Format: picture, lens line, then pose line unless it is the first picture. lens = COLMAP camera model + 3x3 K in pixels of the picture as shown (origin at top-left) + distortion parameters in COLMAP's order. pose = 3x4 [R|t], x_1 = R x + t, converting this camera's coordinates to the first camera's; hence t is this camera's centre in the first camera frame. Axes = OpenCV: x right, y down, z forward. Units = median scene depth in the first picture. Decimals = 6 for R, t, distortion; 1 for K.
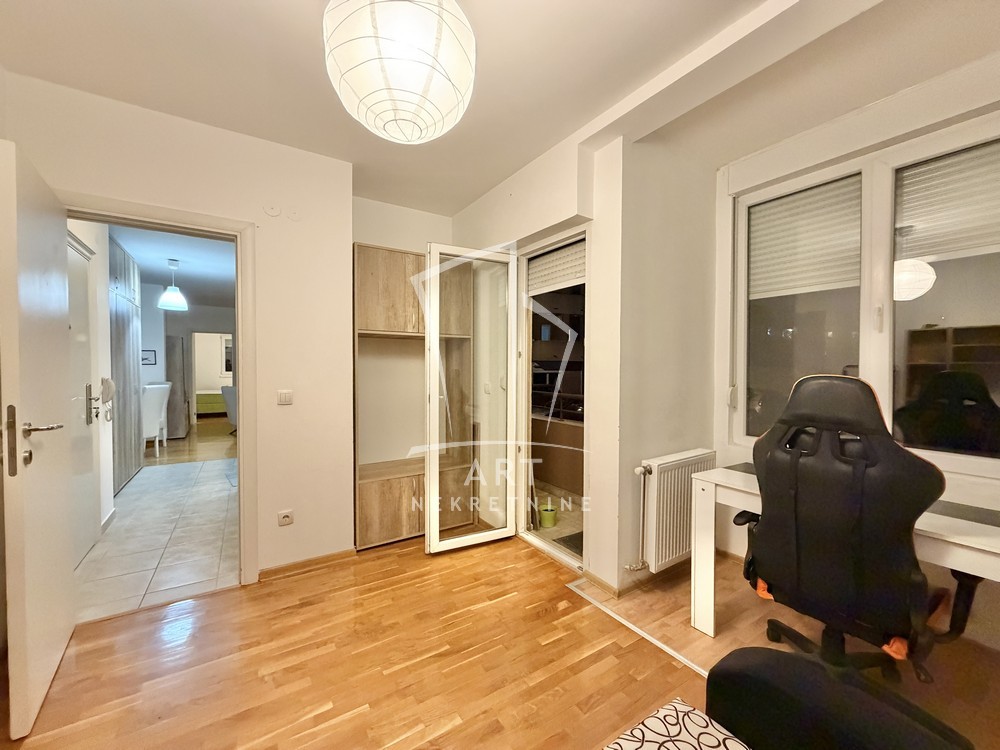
lens RADIAL K [[403.8, 0, 500.0], [0, 403.8, 375.0], [0, 0, 1]] dist [-0.000637, 0.000035]
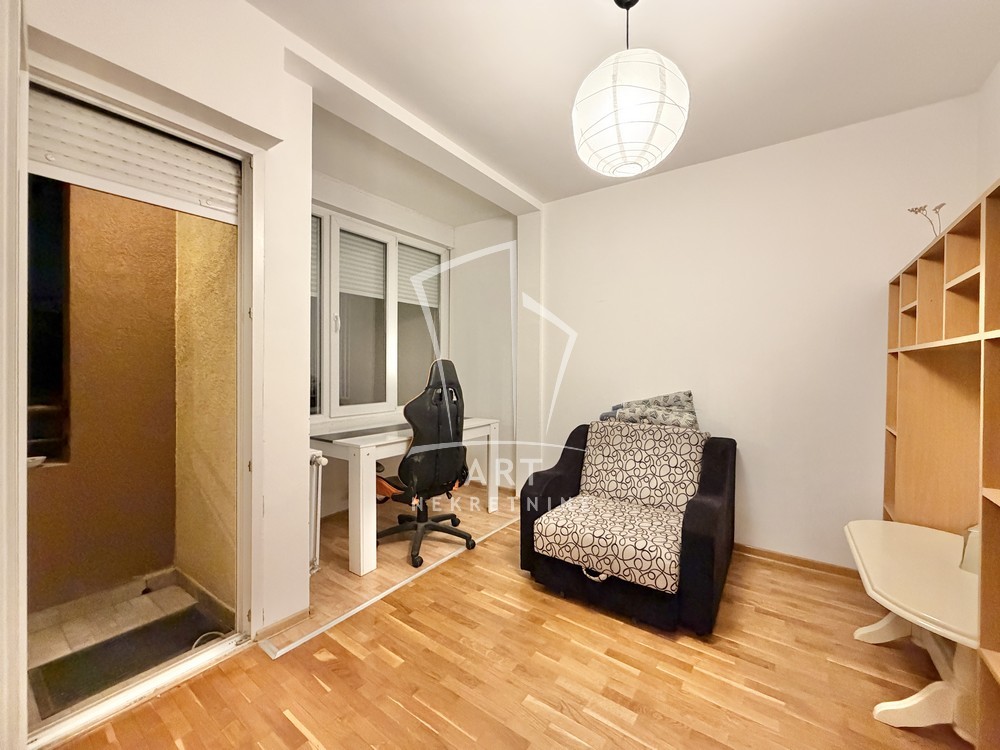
lens RADIAL K [[396.6, 0, 499.5], [0, 396.6, 368.7], [0, 0, 1]] dist [-0.000231, 0.000101]
pose [[-0.356076, -0.015713, 0.934325, -0.627332], [0.007992, 0.999771, 0.019860, 0.005482], [-0.934423, 0.014539, -0.355869, 0.891707]]
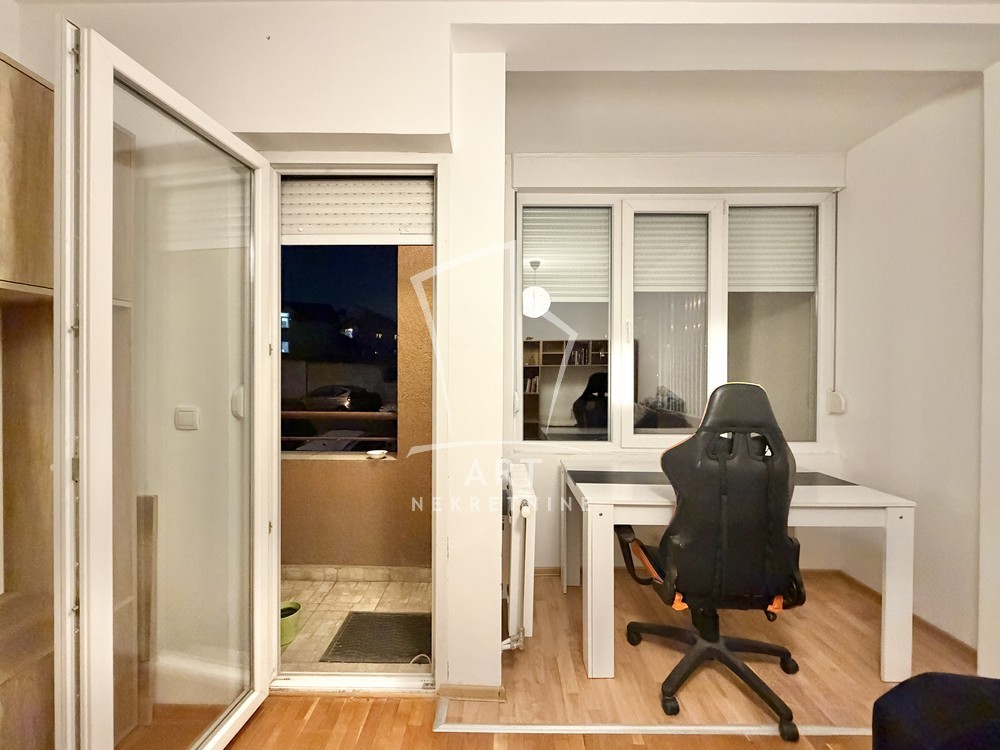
lens RADIAL K [[420.8, 0, 502.3], [0, 420.8, 369.7], [0, 0, 1]] dist [0.000564, 0.000047]
pose [[0.556247, -0.008199, 0.830977, -0.313259], [0.010823, 0.999938, 0.002622, -0.029114], [-0.830947, 0.007535, 0.556301, 0.567059]]
